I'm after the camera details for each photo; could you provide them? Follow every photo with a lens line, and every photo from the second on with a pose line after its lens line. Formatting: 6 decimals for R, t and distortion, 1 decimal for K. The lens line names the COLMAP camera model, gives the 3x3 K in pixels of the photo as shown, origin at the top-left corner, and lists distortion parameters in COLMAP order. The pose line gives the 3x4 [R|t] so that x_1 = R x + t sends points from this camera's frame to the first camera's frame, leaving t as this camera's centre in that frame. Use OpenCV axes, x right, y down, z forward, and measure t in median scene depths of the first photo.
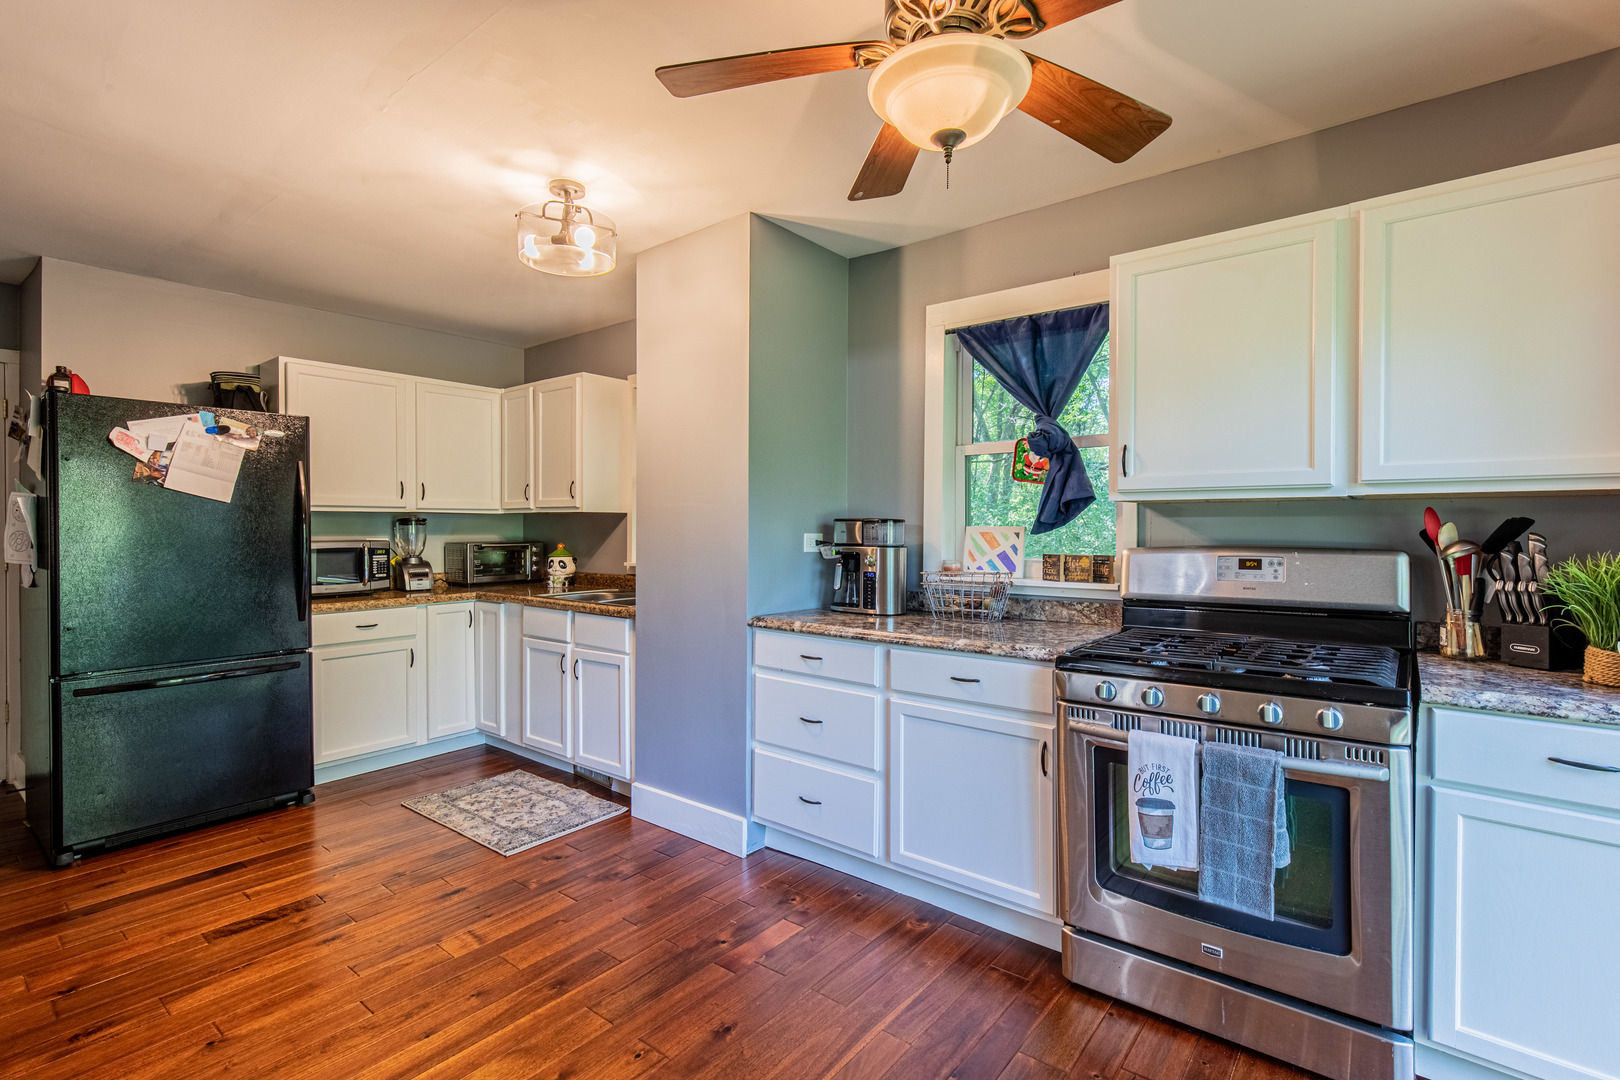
lens RADIAL K [[729.2, 0, 820.4], [0, 729.2, 532.0], [0, 0, 1]] dist [0.006936, -0.000497]
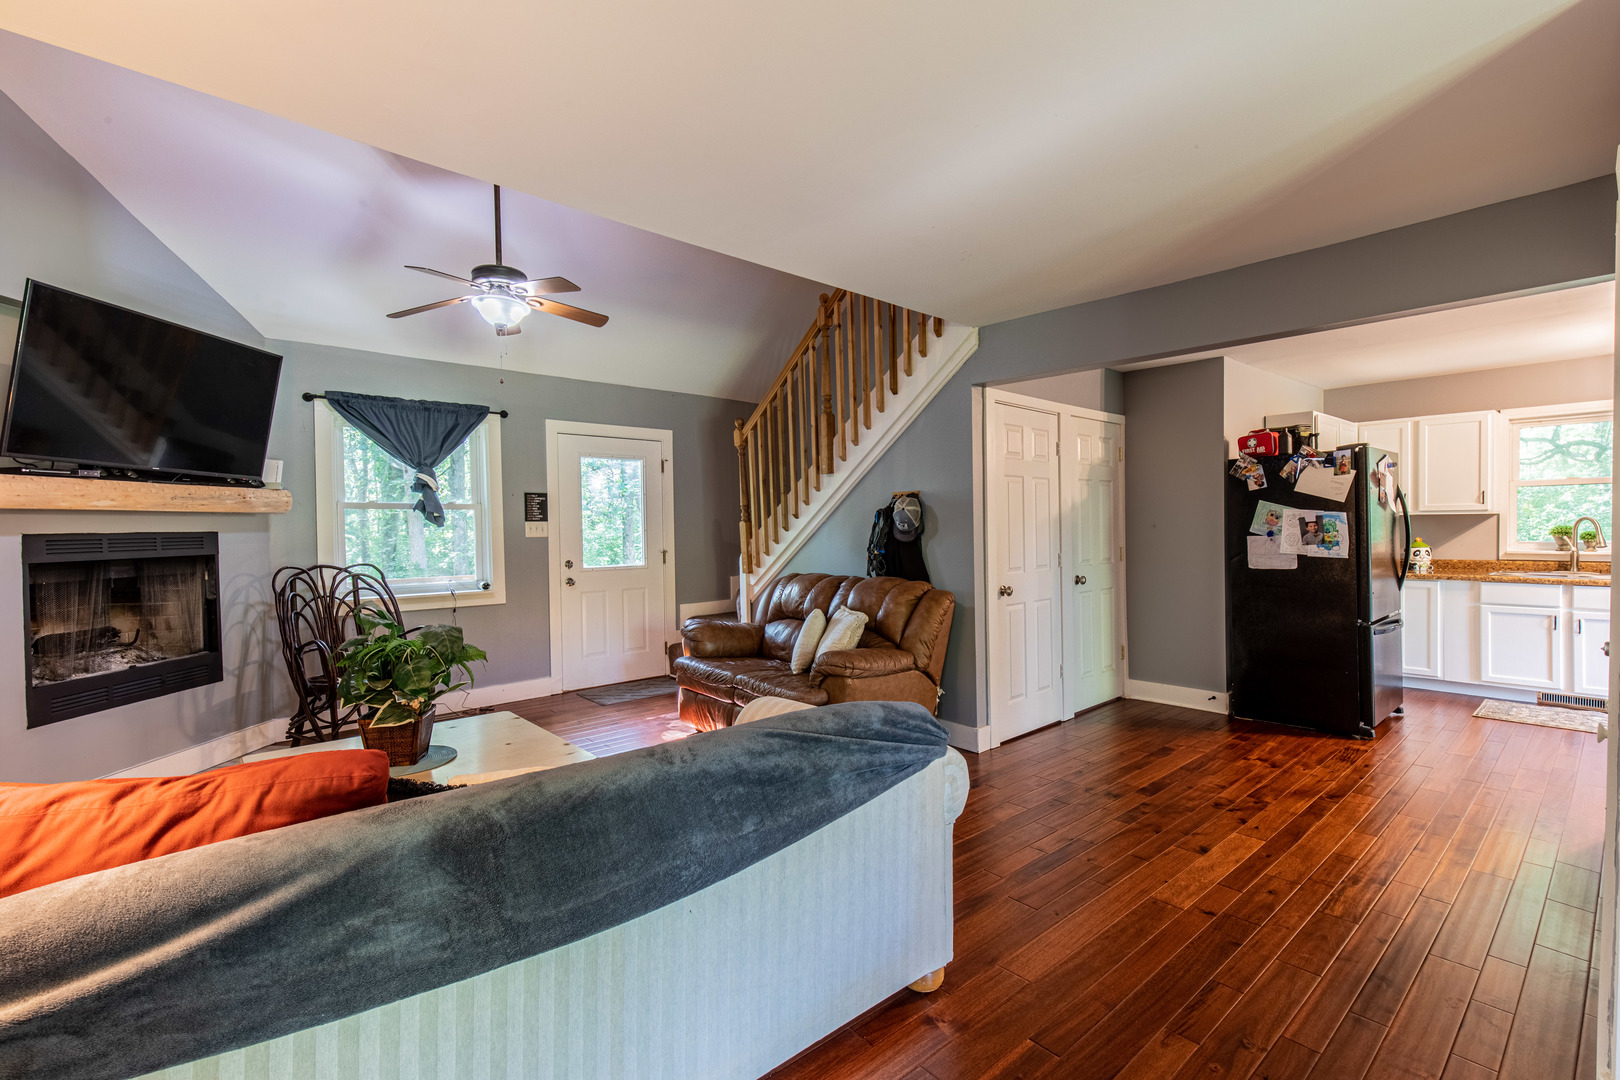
lens RADIAL K [[729.2, 0, 836.9], [0, 729.2, 544.0], [0, 0, 1]] dist [0.006936, -0.000497]
pose [[0.987163, -0.014882, -0.159019, -1.635801], [0.018553, 0.999594, 0.021623, -0.028693], [0.158632, -0.024295, 0.987039, -0.661800]]
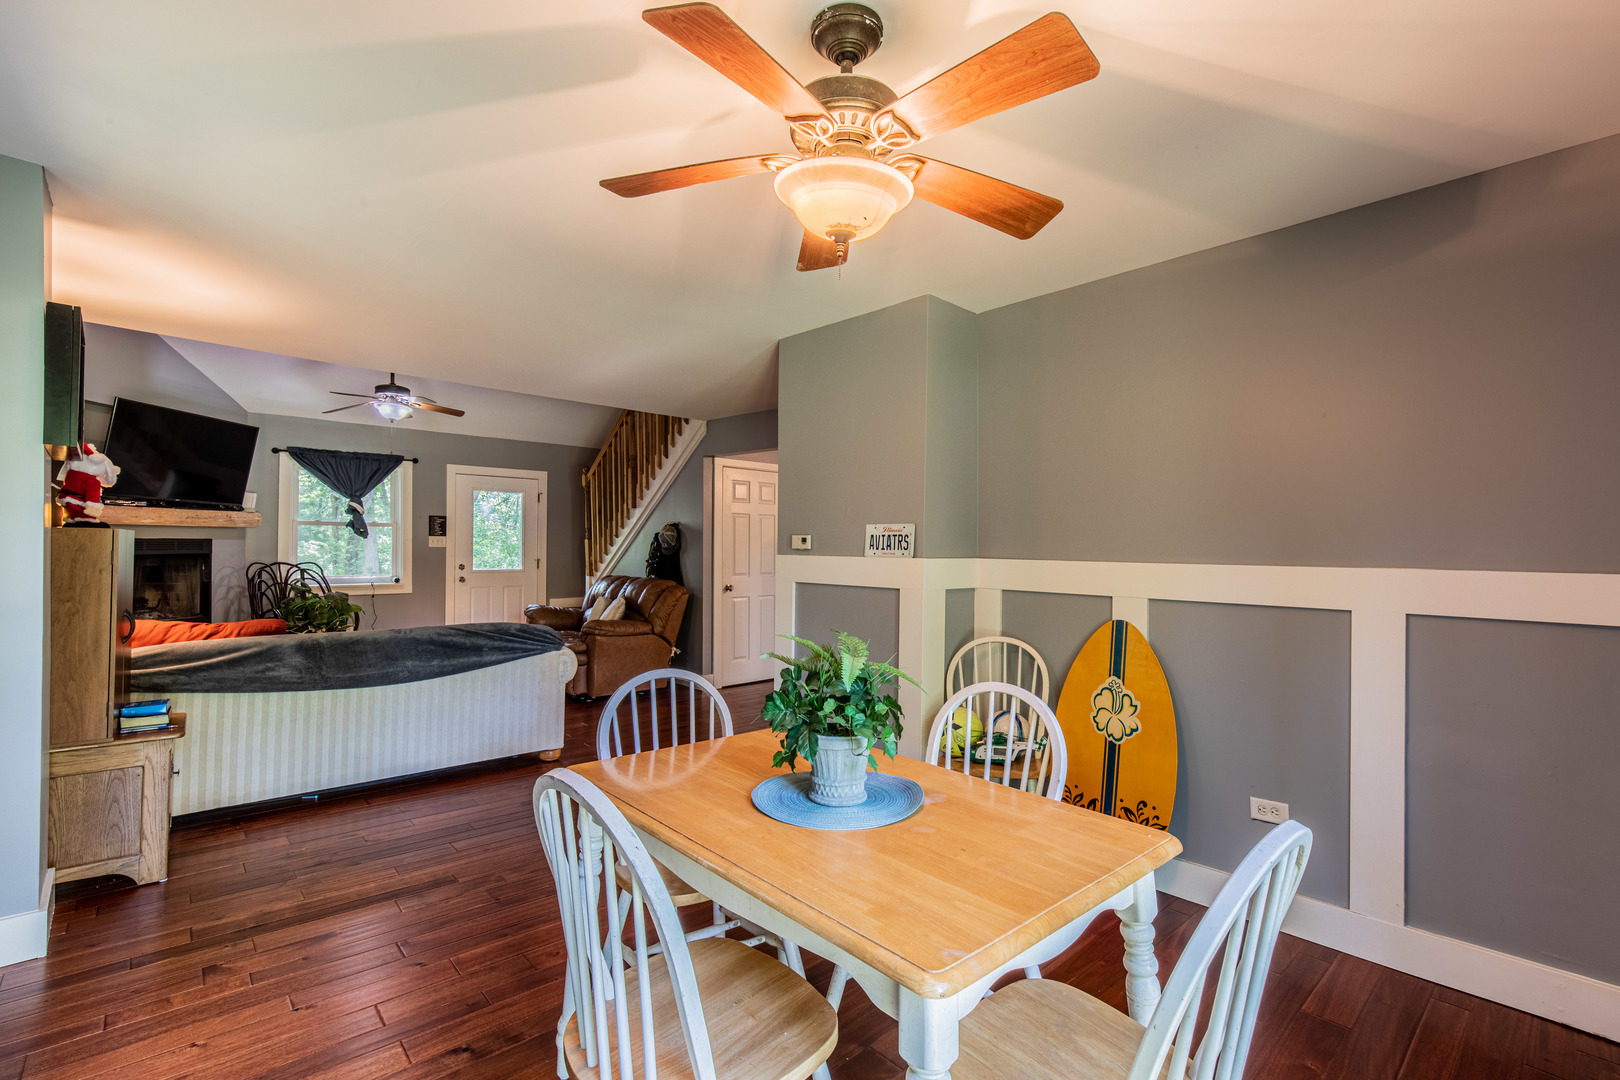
lens RADIAL K [[729.2, 0, 837.0], [0, 729.2, 542.7], [0, 0, 1]] dist [0.006936, -0.000497]
pose [[0.990444, 0.002501, -0.137893, -0.945487], [-0.003131, 0.999986, -0.004347, -0.028743], [0.137880, 0.004737, 0.990438, -1.311289]]
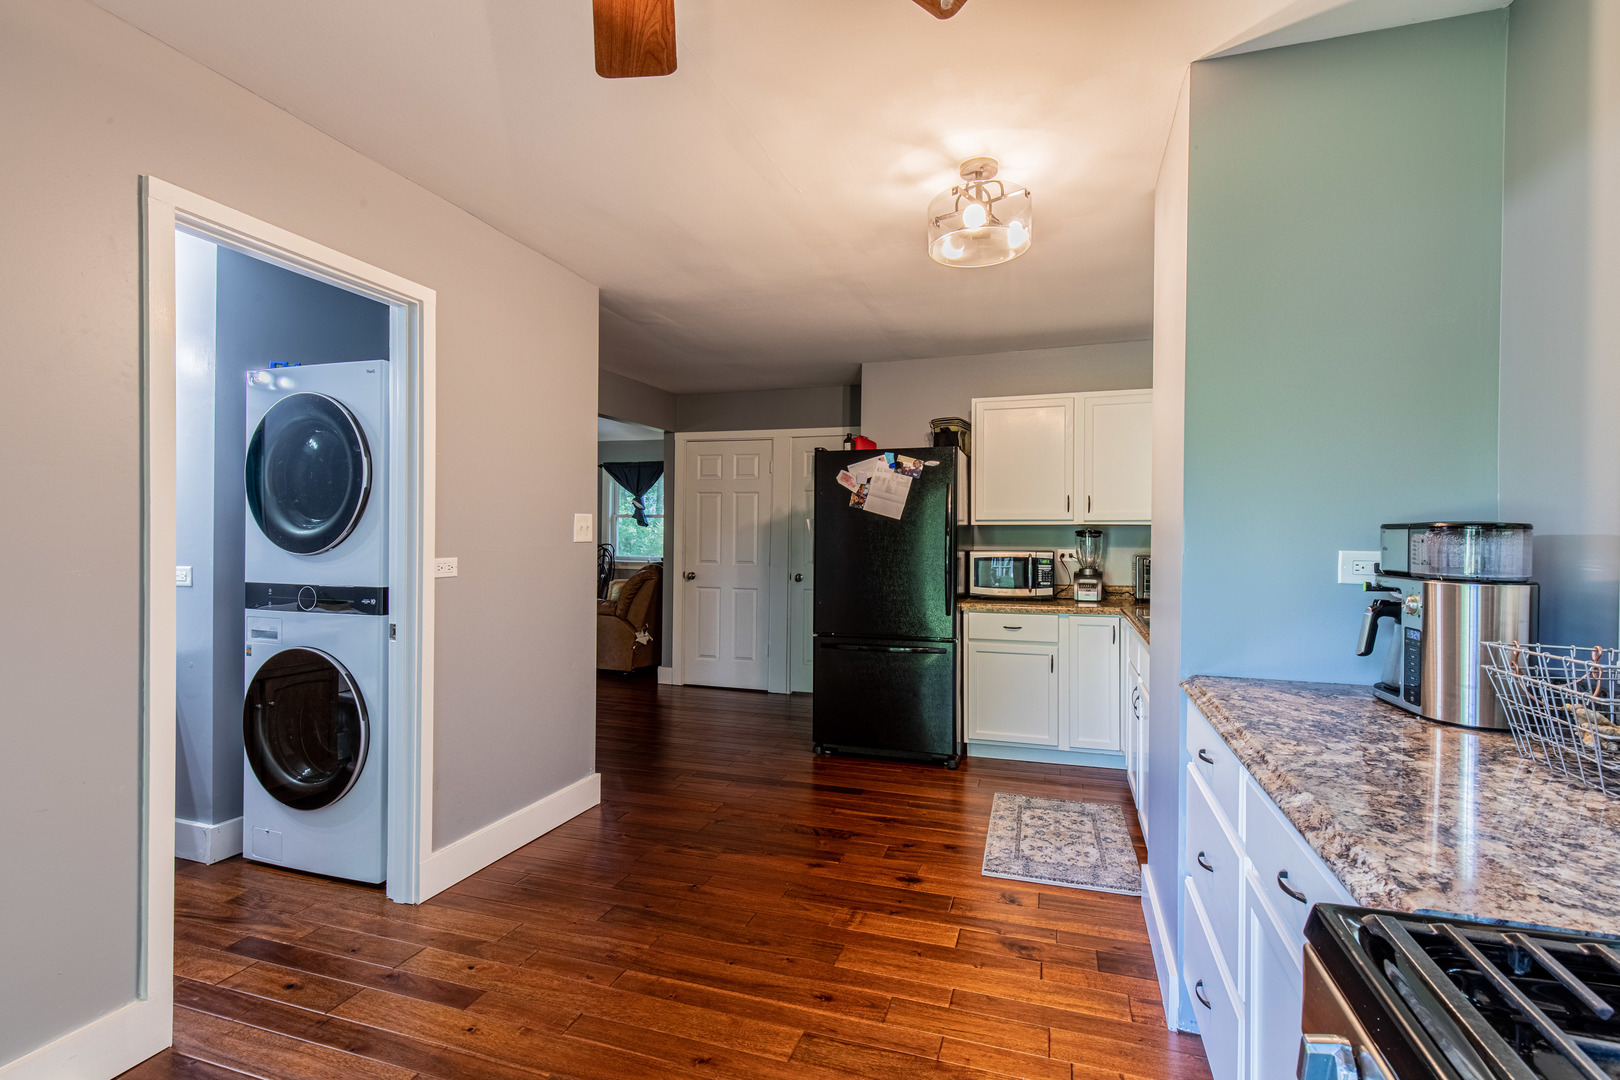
lens RADIAL K [[729.2, 0, 837.3], [0, 729.2, 543.7], [0, 0, 1]] dist [0.006936, -0.000497]
pose [[0.365079, 0.008579, -0.930937, 0.351098], [-0.008844, 0.999944, 0.005746, -0.003161], [0.930934, 0.006135, 0.365135, 0.395933]]
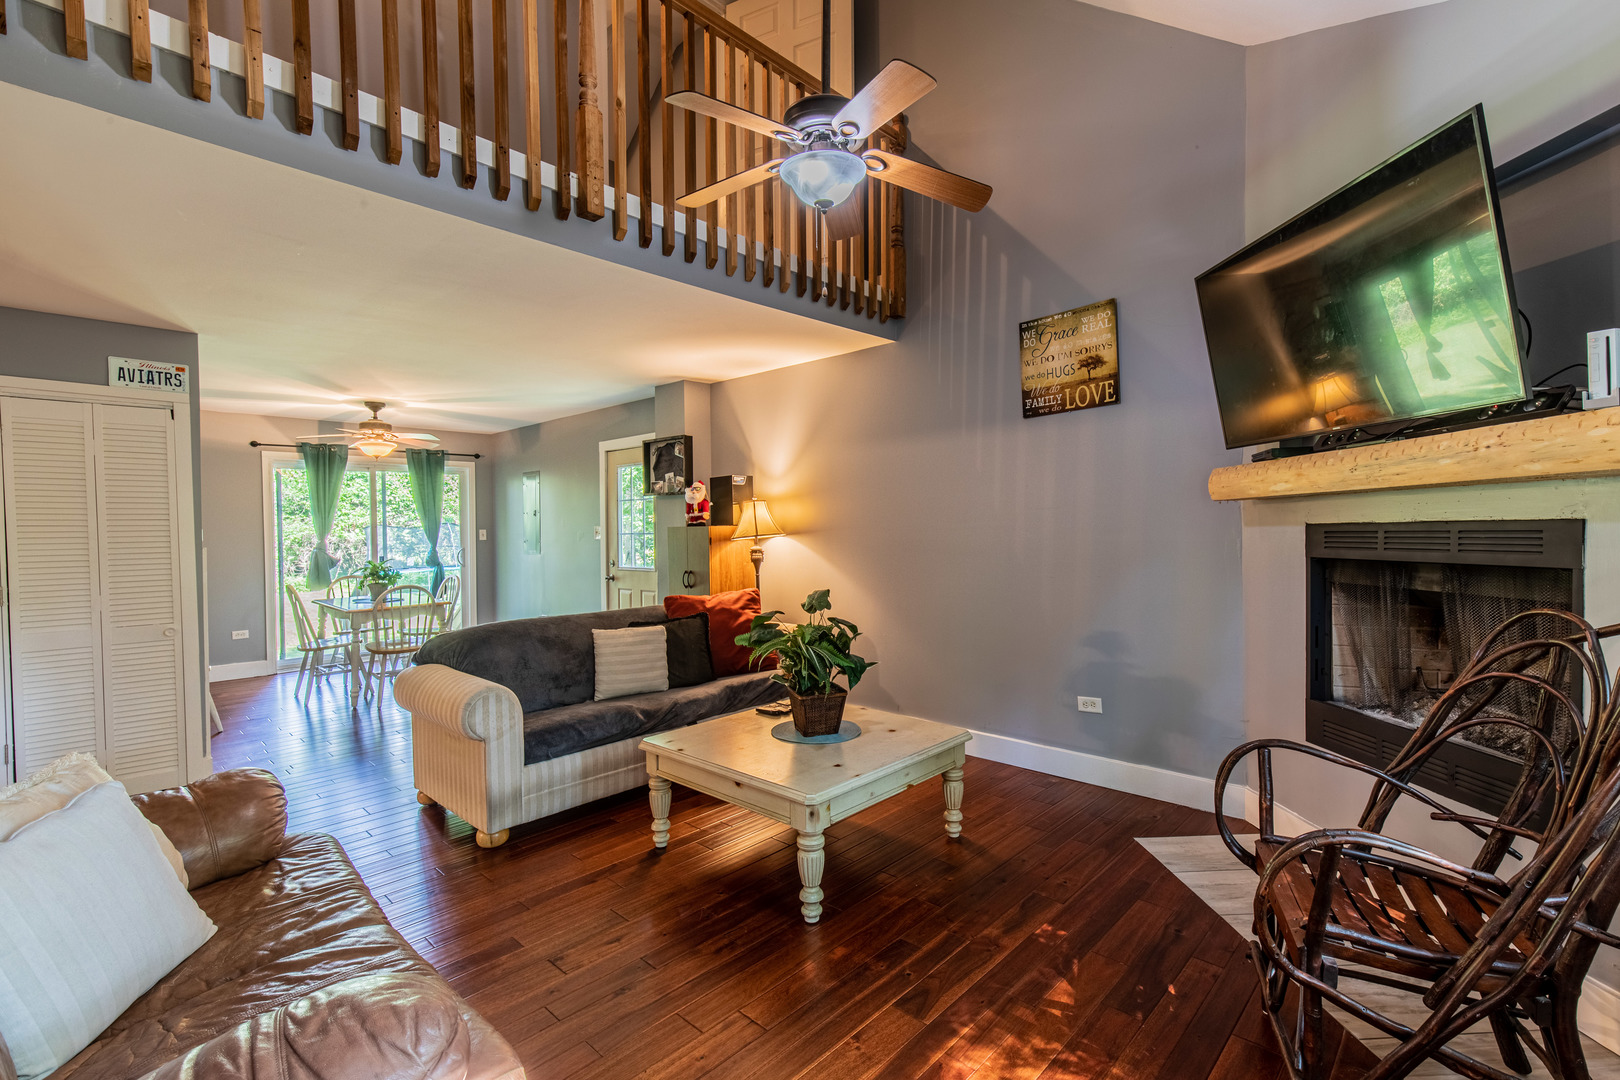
lens RADIAL K [[729.2, 0, 825.9], [0, 729.2, 535.4], [0, 0, 1]] dist [0.006936, -0.000497]
pose [[-0.997175, 0.009698, 0.074486, -2.354003], [0.010385, 0.999907, 0.008852, -0.040815], [-0.074393, 0.009601, -0.997183, 1.038345]]
